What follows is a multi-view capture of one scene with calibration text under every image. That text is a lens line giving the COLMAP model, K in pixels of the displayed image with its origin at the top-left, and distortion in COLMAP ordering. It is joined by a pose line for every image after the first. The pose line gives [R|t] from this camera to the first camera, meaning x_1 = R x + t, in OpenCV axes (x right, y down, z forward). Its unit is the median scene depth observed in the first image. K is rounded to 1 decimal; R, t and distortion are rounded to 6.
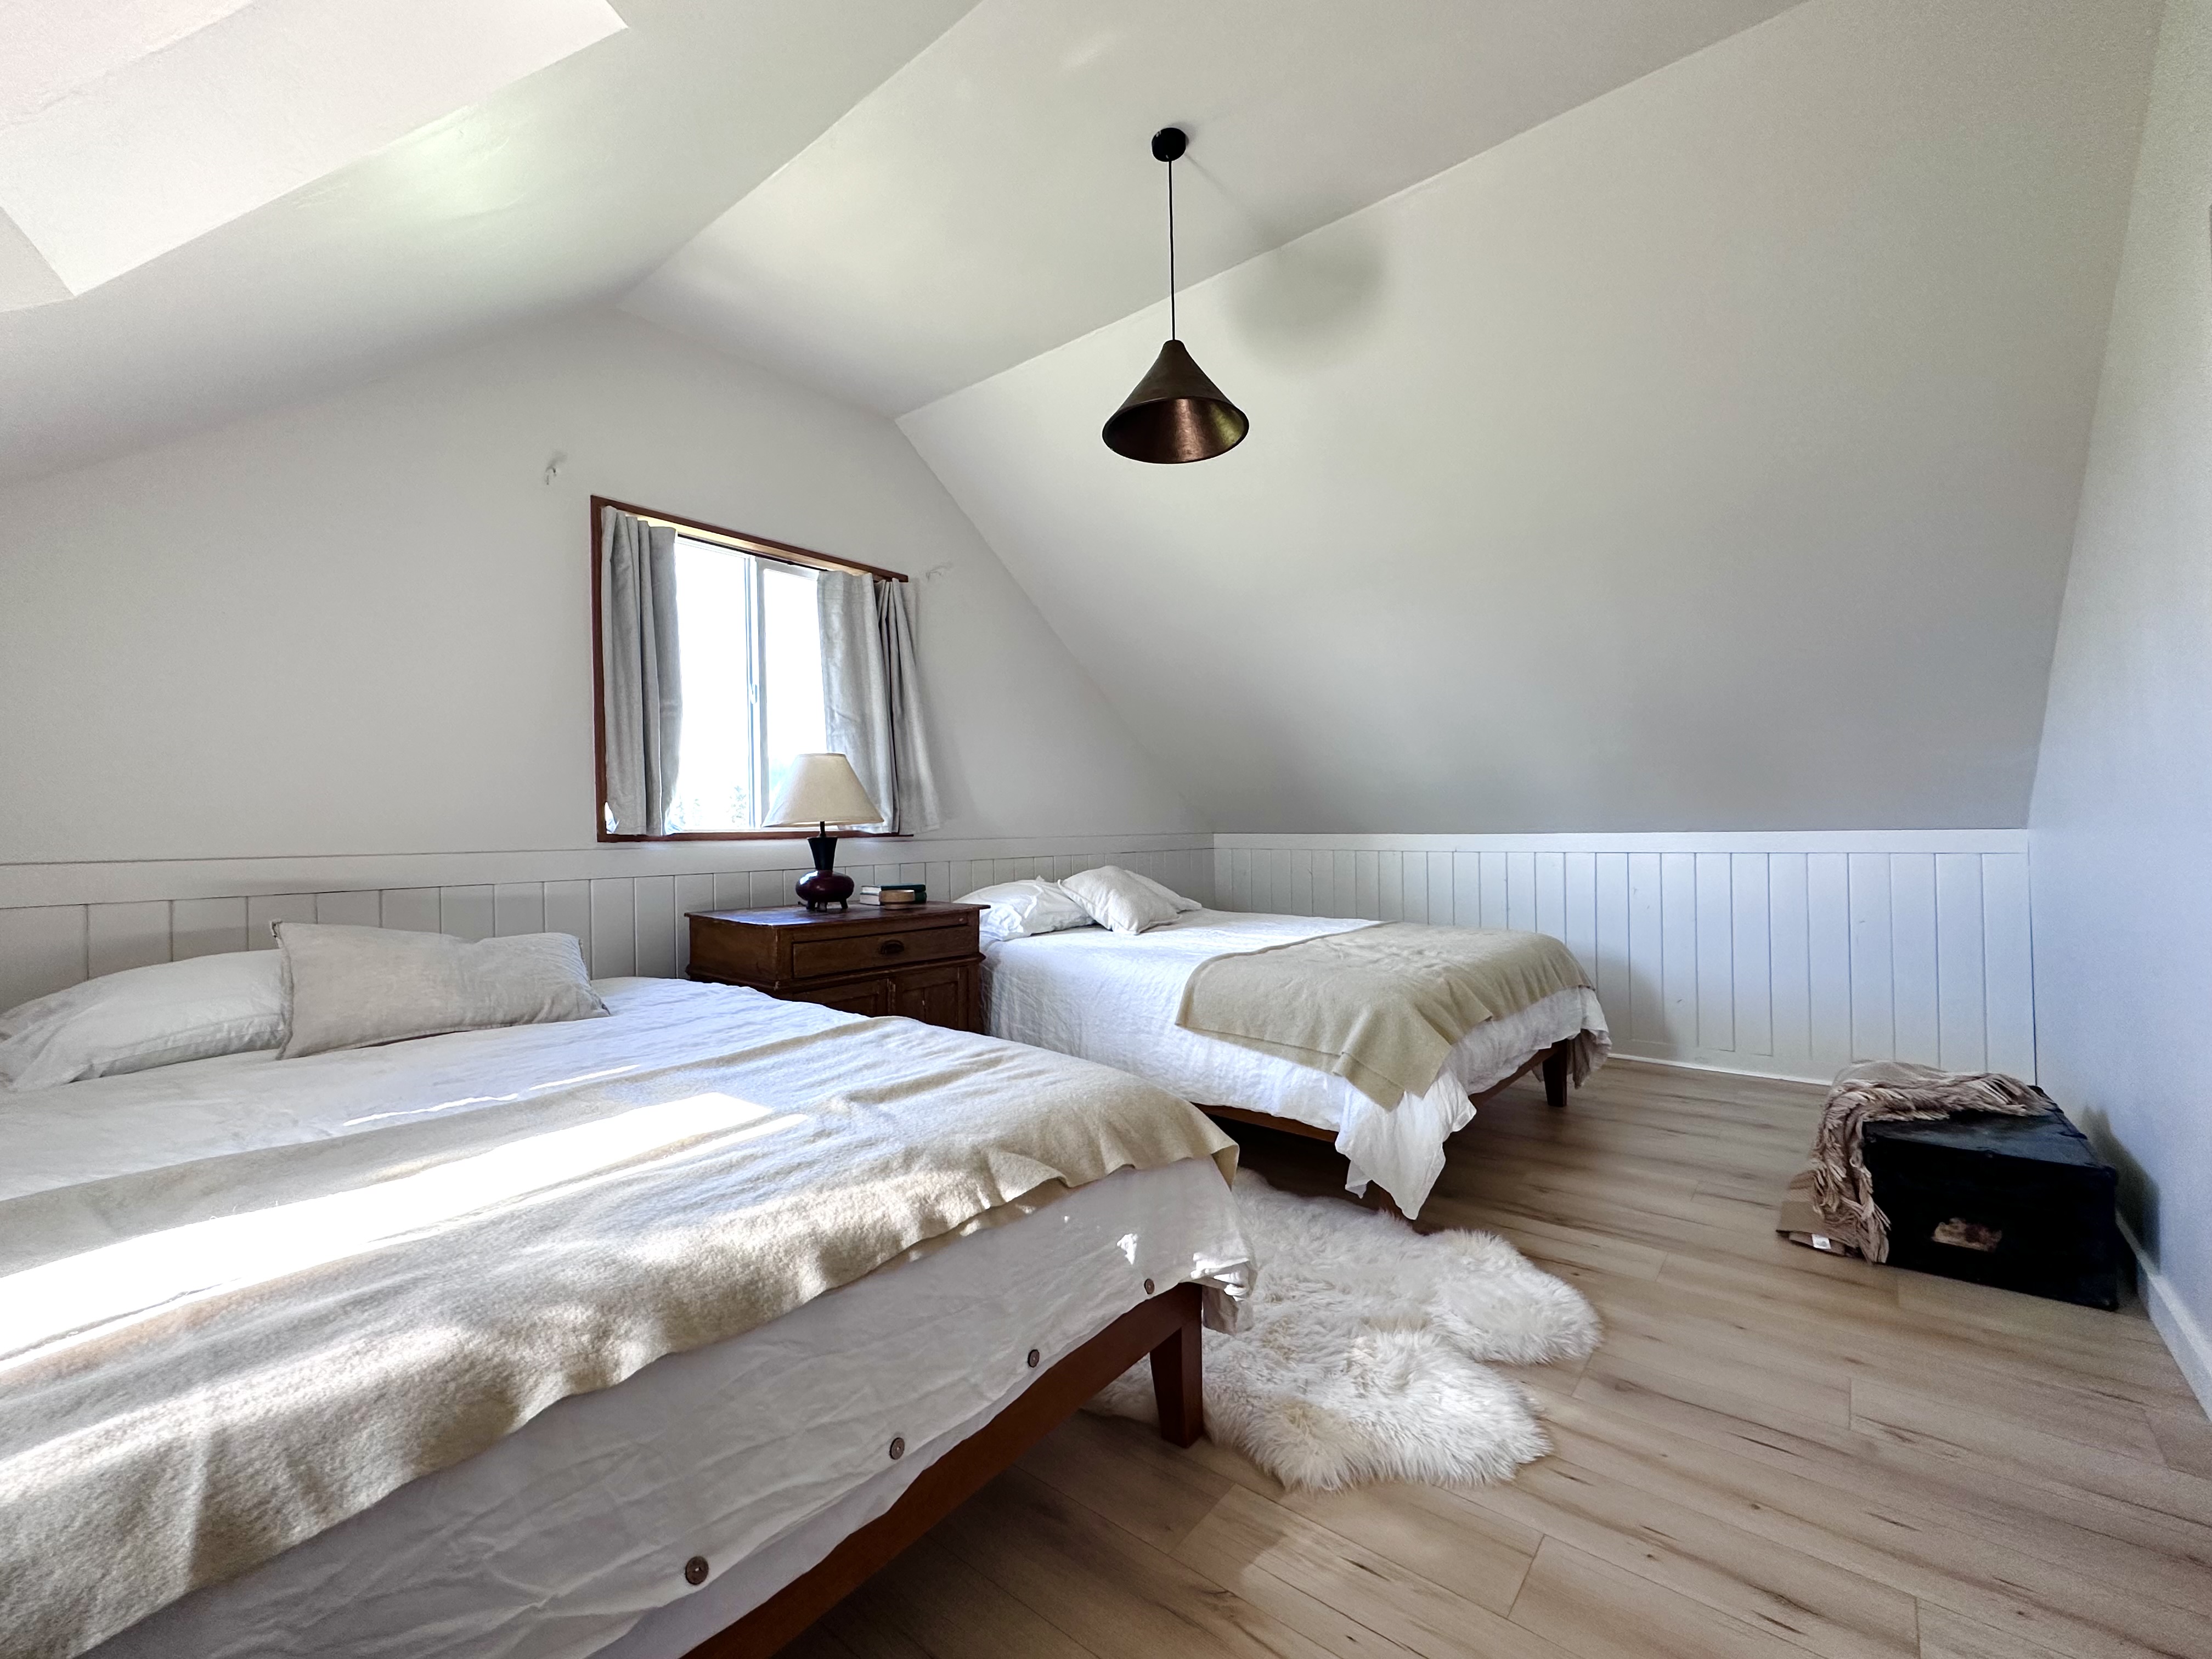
lens RADIAL K [[891.4, 0, 1096.3], [0, 891.4, 829.8], [0, 0, 1]] dist [-0.004593, 0.000044]
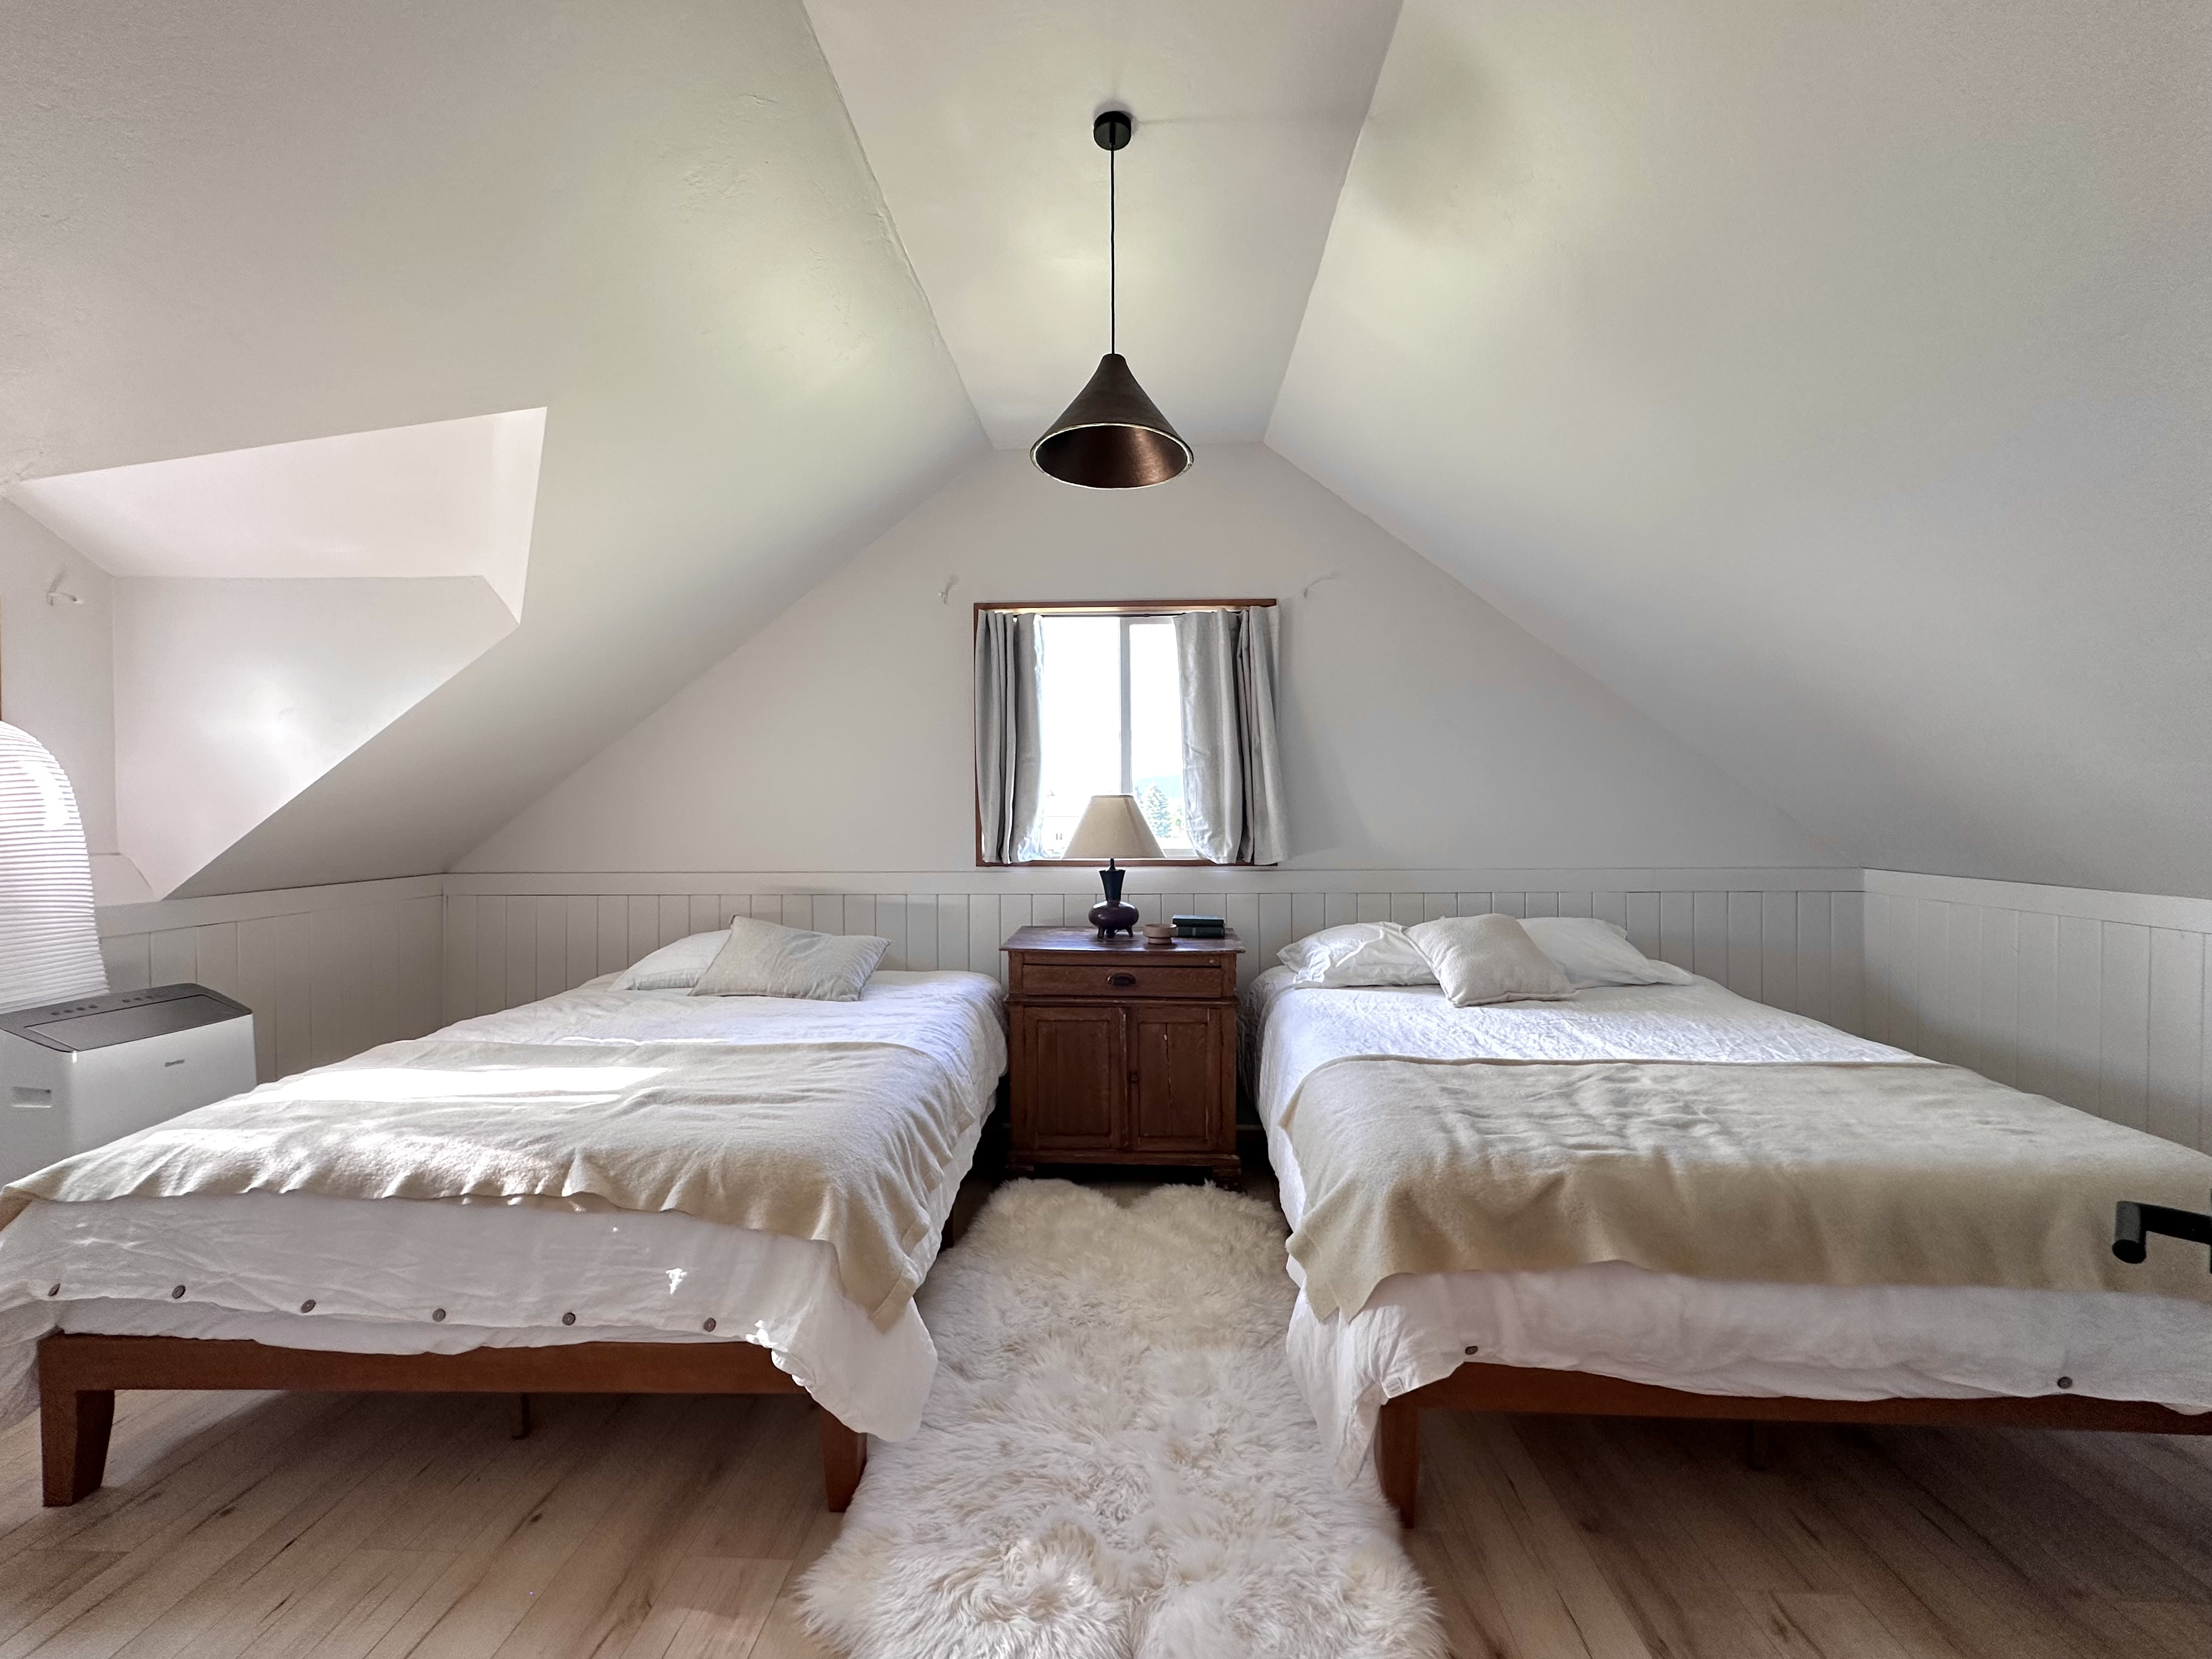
lens RADIAL K [[891.4, 0, 1105.6], [0, 891.4, 832.5], [0, 0, 1]] dist [-0.004593, 0.000044]
pose [[0.622473, 0.024073, -0.782271, 0.583941], [-0.006409, 0.999650, 0.025662, -0.070615], [0.782615, -0.010960, 0.622410, 0.323288]]
